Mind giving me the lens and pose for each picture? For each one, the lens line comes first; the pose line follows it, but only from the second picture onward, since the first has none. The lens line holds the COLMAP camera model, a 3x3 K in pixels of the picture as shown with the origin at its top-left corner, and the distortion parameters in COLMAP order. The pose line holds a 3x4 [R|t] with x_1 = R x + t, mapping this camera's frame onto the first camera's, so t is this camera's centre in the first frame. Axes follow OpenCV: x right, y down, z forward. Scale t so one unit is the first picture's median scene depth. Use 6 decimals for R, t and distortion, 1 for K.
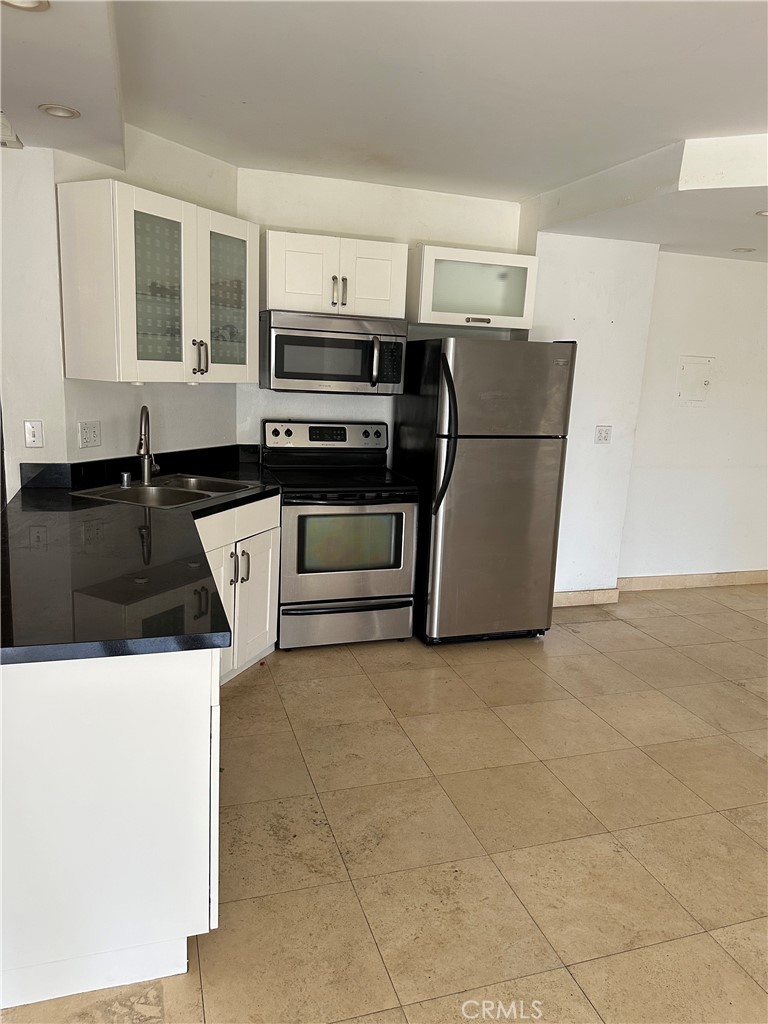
lens RADIAL K [[725.1, 0, 378.8], [0, 725.1, 512.4], [0, 0, 1]] dist [0.046117, -0.025040]
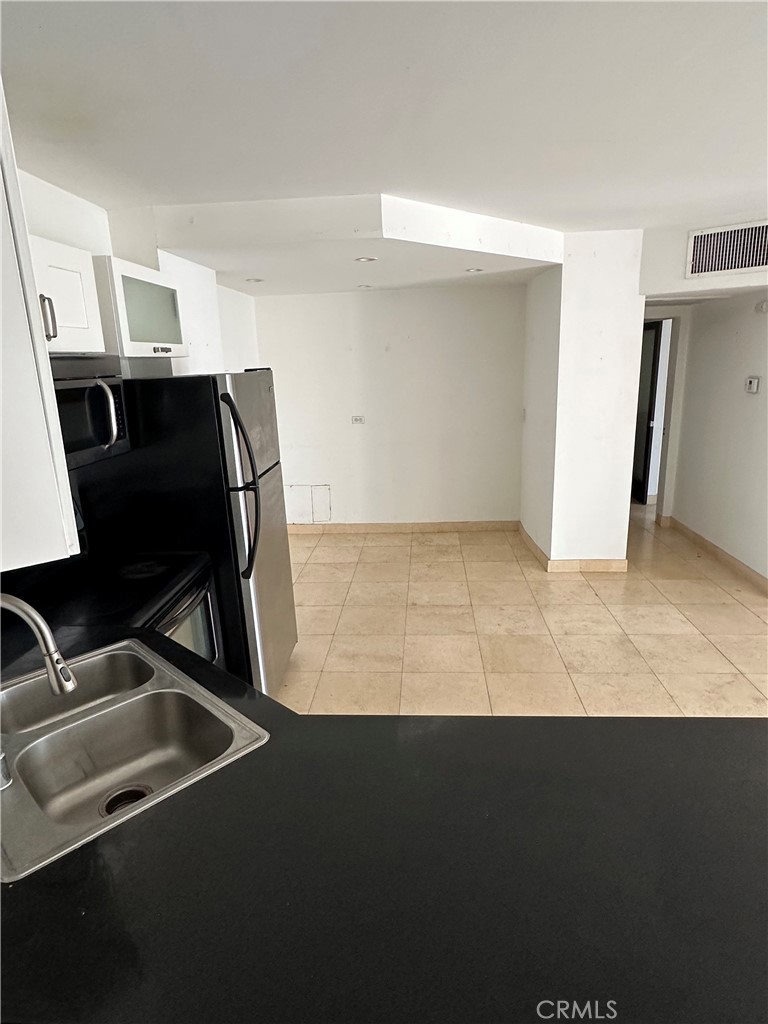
lens RADIAL K [[590.3, 0, 381.0], [0, 590.3, 511.0], [0, 0, 1]] dist [-0.004956, 0.010128]
pose [[0.372032, -0.291617, 0.881222, -0.495306], [0.240416, 0.947243, 0.211968, -0.197054], [-0.896545, 0.133001, 0.422514, 0.585077]]
